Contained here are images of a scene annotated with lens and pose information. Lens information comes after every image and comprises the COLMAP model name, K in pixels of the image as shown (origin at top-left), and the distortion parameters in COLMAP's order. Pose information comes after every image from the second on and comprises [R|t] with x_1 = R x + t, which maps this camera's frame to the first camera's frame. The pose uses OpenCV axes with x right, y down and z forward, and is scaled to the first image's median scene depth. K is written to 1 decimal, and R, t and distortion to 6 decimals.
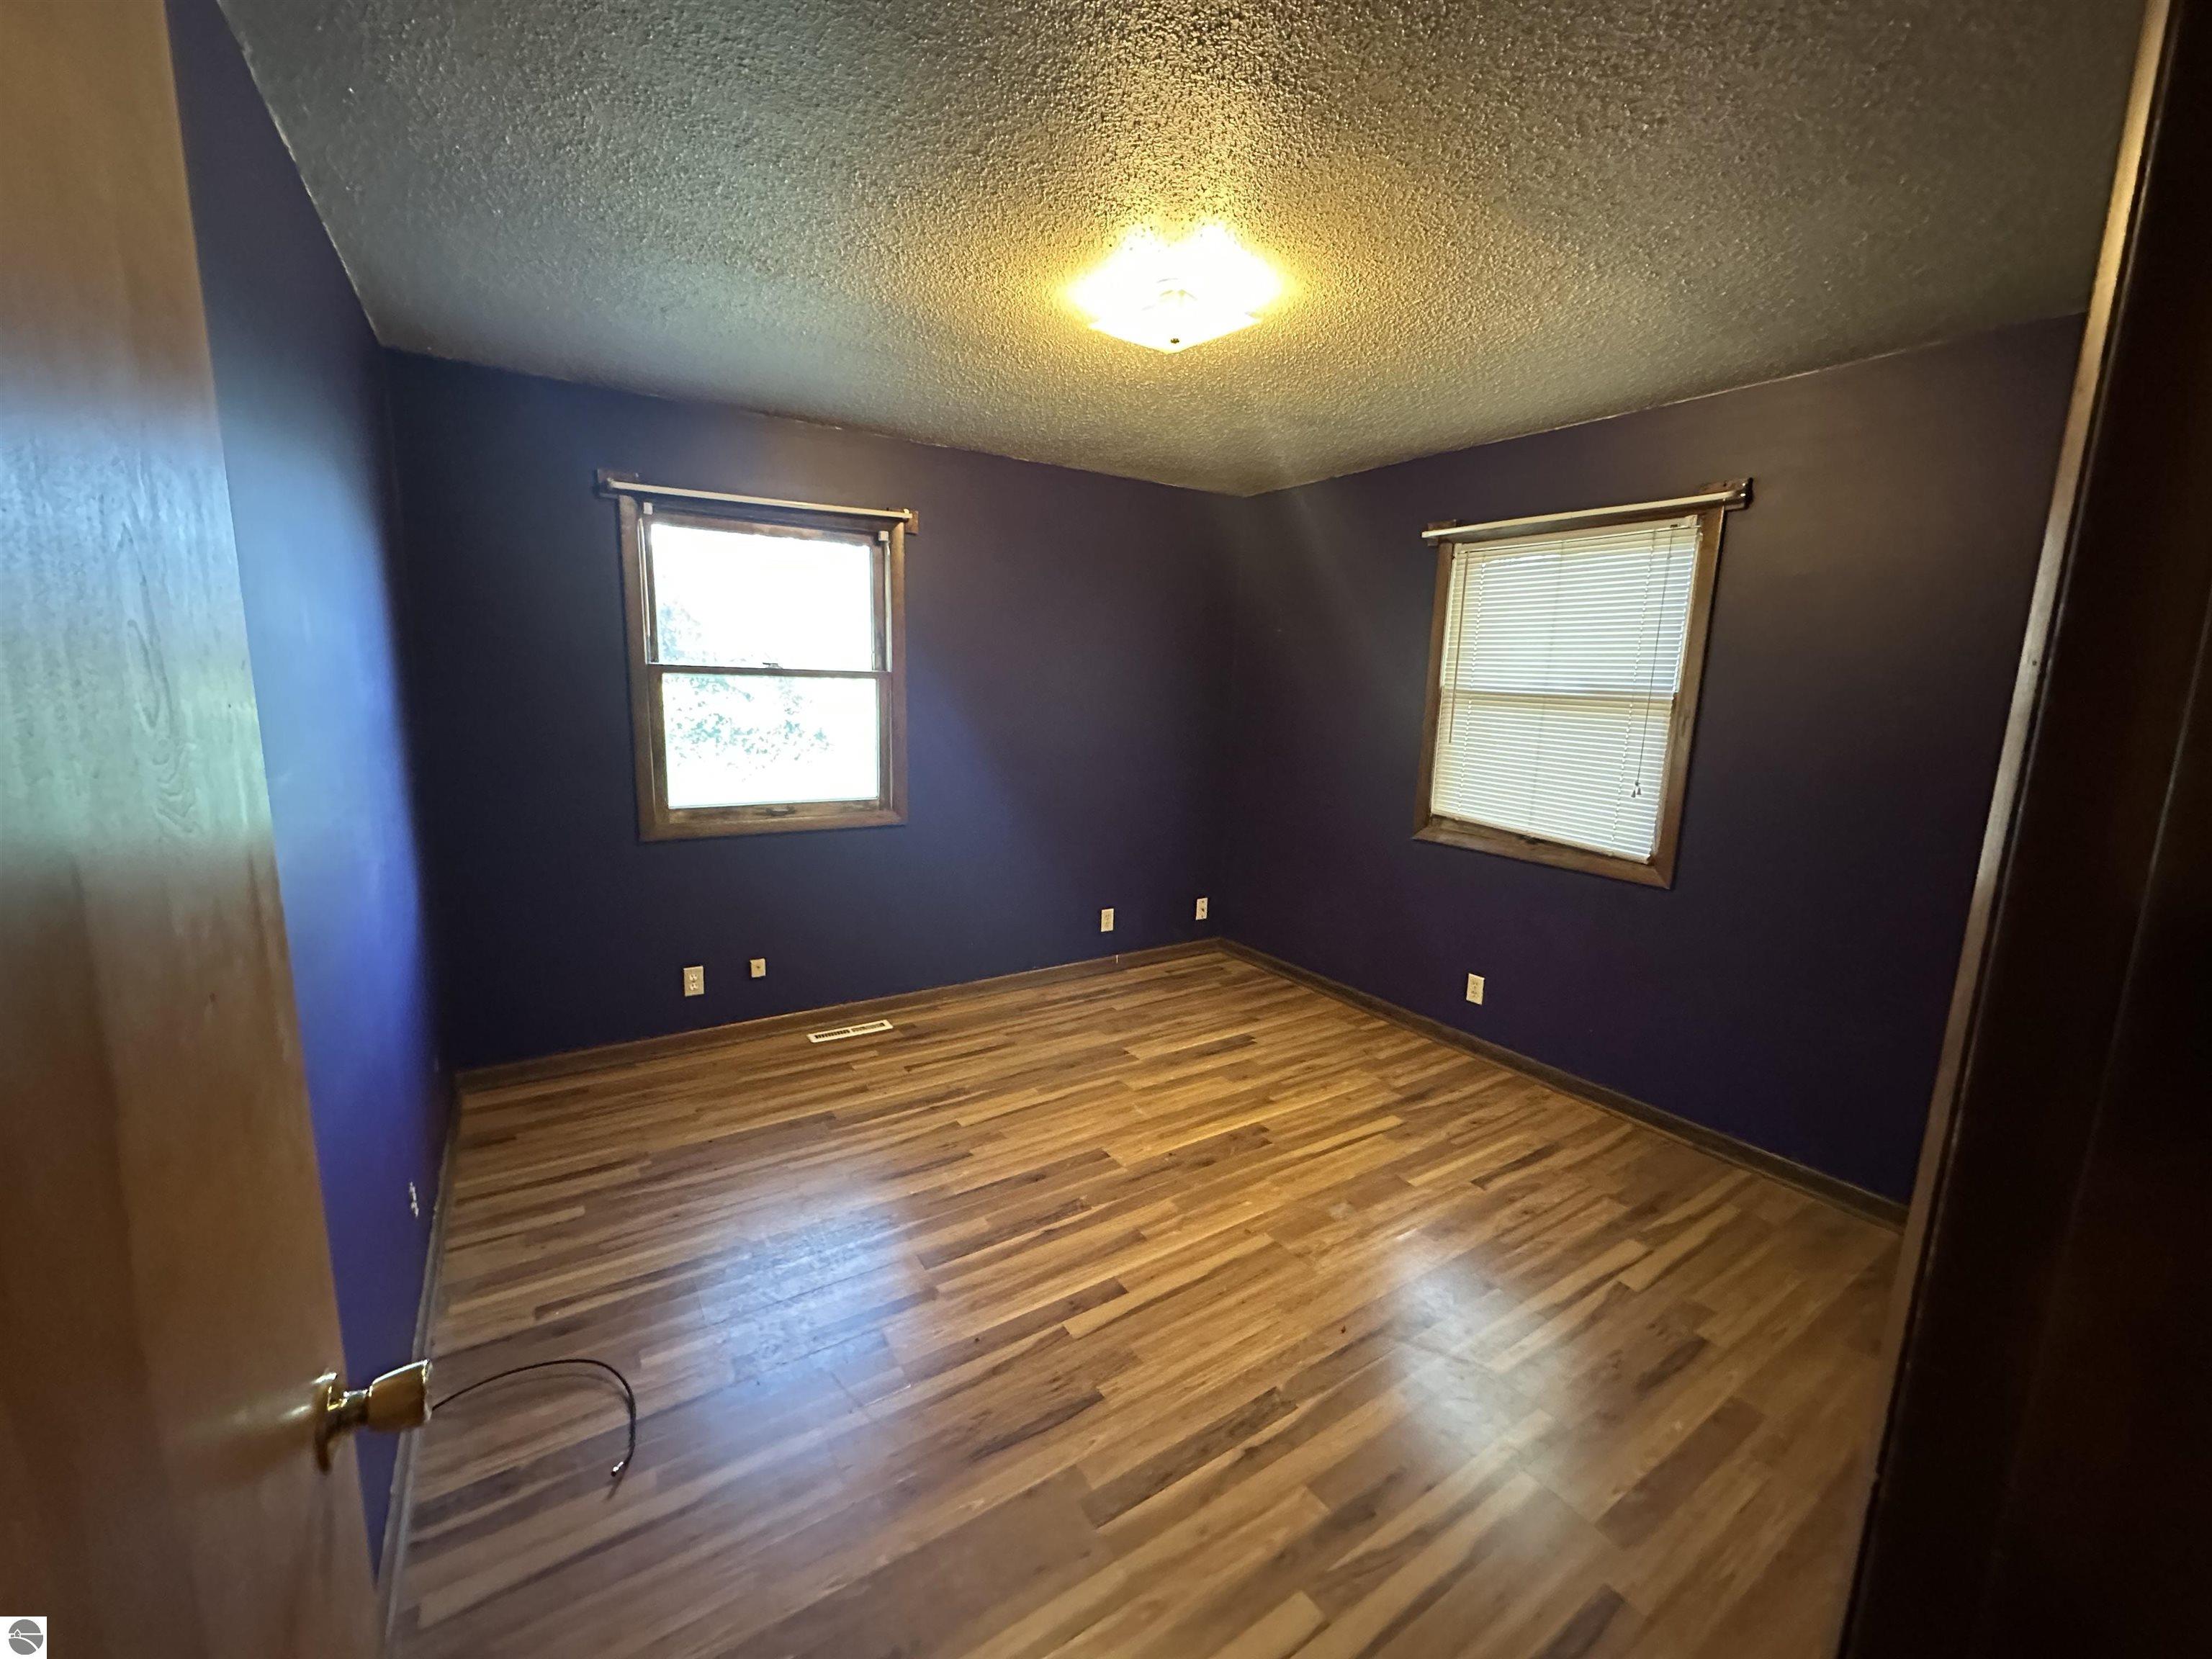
lens RADIAL K [[884.7, 0, 1106.0], [0, 884.7, 829.5], [0, 0, 1]] dist [0.001080, -0.000097]
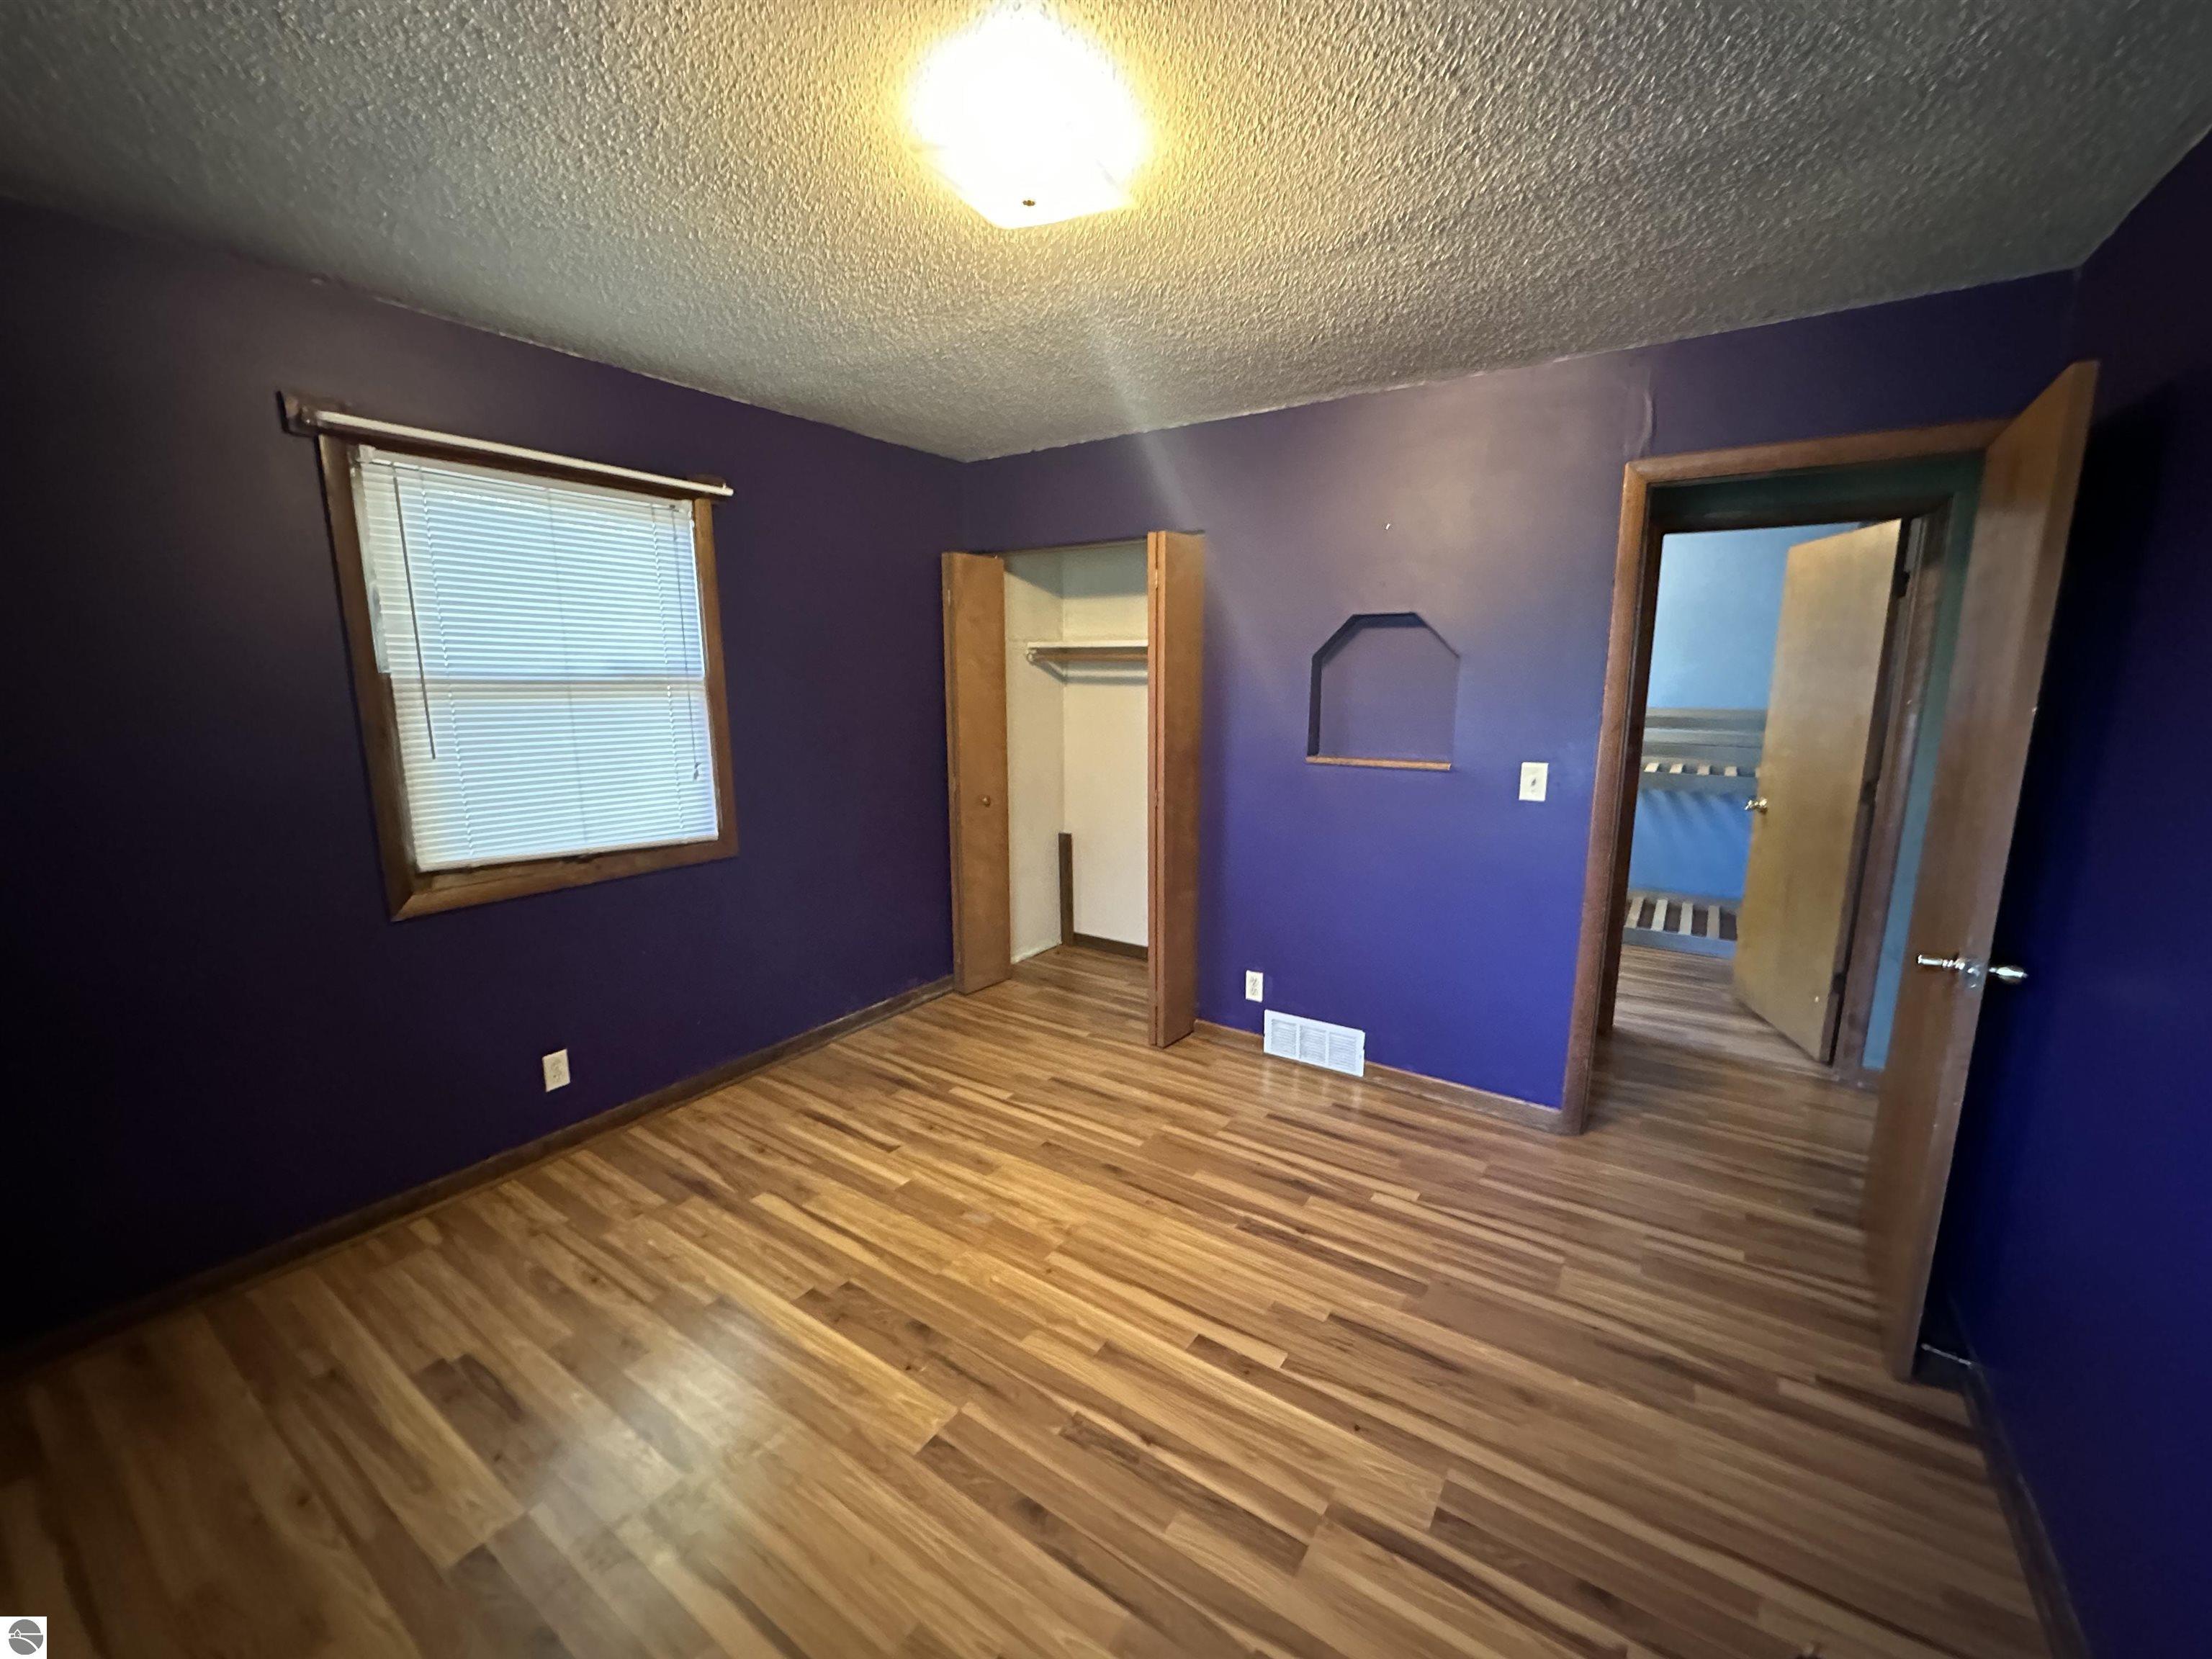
lens RADIAL K [[884.7, 0, 1106.0], [0, 884.7, 829.5], [0, 0, 1]] dist [0.001080, -0.000097]
pose [[-0.384099, -0.189949, 0.903541, -0.530524], [0.149566, 0.952883, 0.263903, -0.189860], [-0.911097, 0.236504, -0.337591, 1.002401]]
